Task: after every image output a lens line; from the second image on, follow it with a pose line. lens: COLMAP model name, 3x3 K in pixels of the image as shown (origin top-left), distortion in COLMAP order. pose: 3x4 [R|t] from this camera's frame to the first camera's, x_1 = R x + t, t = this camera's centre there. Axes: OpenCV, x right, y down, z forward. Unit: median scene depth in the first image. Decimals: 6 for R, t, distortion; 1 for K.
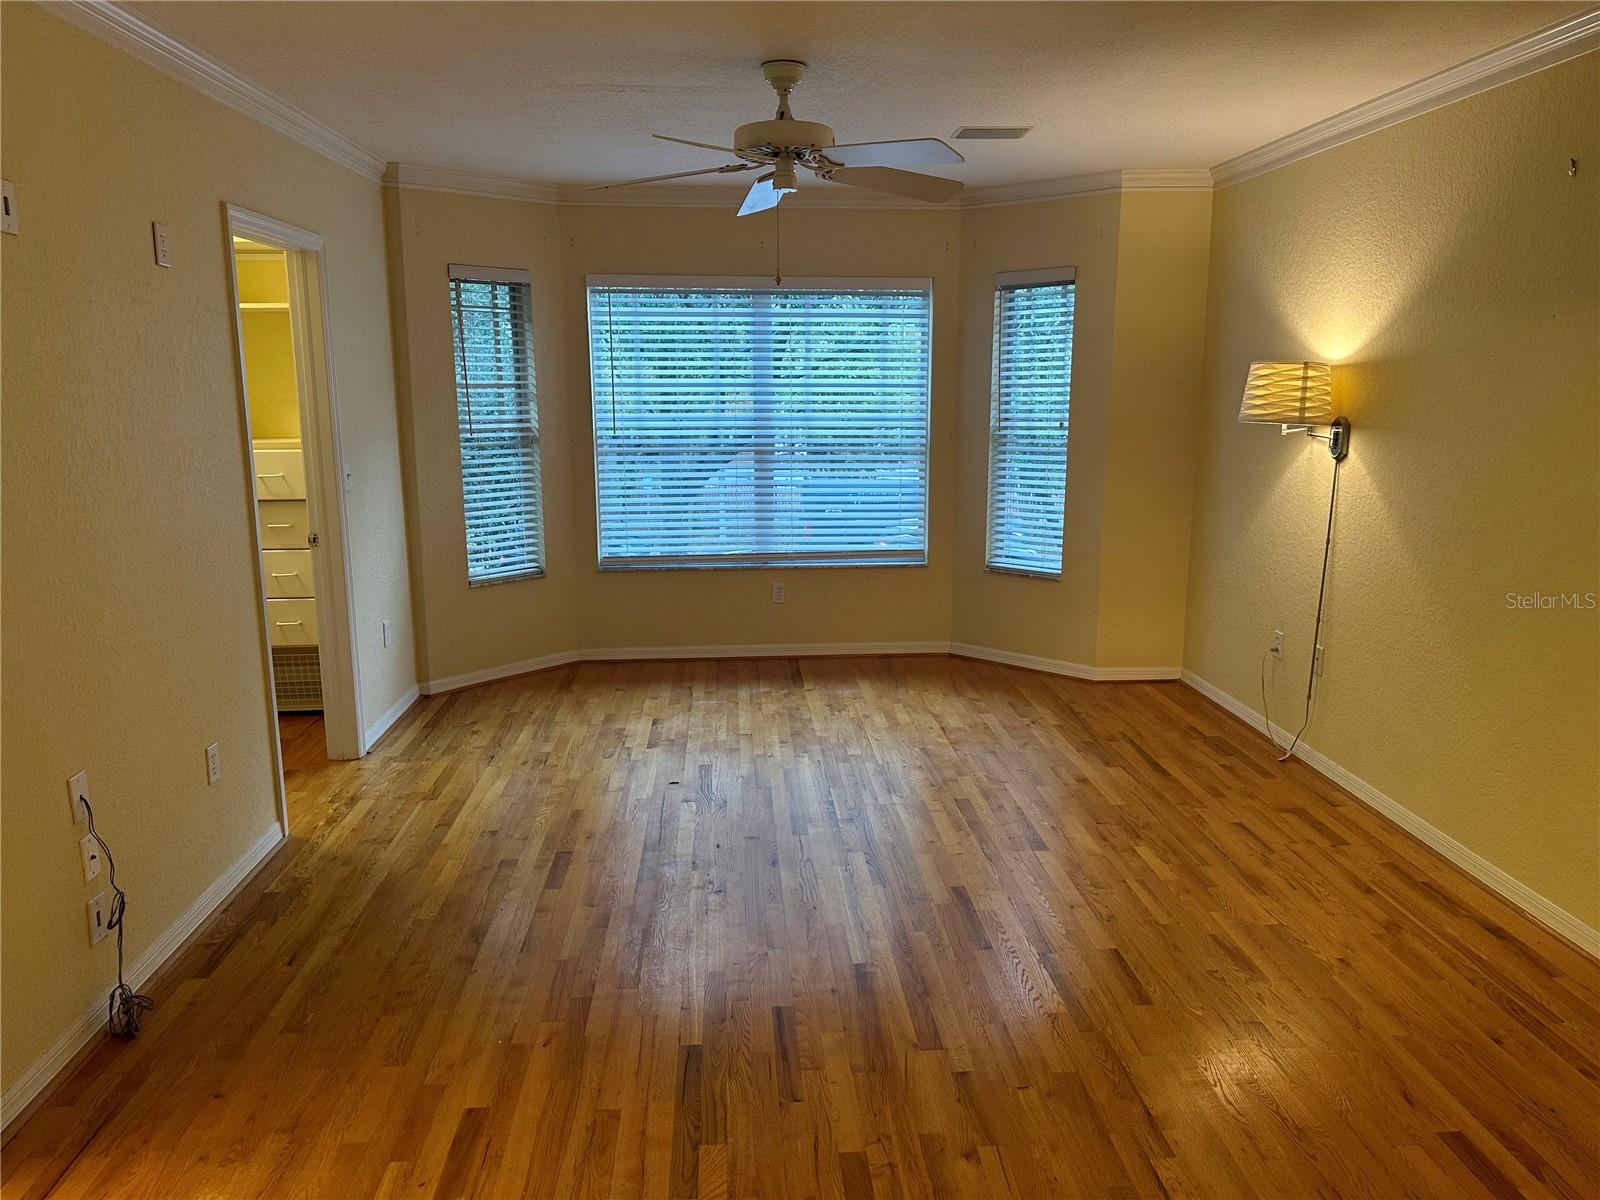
lens RADIAL K [[1116.1, 0, 799.2], [0, 1116.1, 593.4], [0, 0, 1]] dist [0.110801, -0.169682]
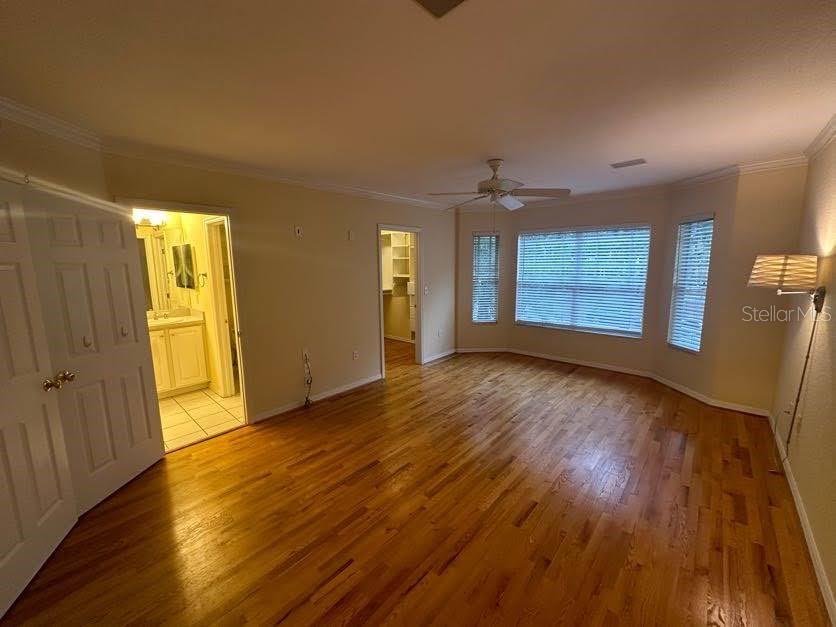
lens RADIAL K [[334.3, 0, 418.6], [0, 334.3, 312.0], [0, 0, 1]] dist [-0.000994, -0.000106]
pose [[0.697988, 0.099327, -0.709188, 0.344453], [-0.126640, 0.991846, 0.014276, -0.039103], [0.704823, 0.079847, 0.704875, 0.179278]]
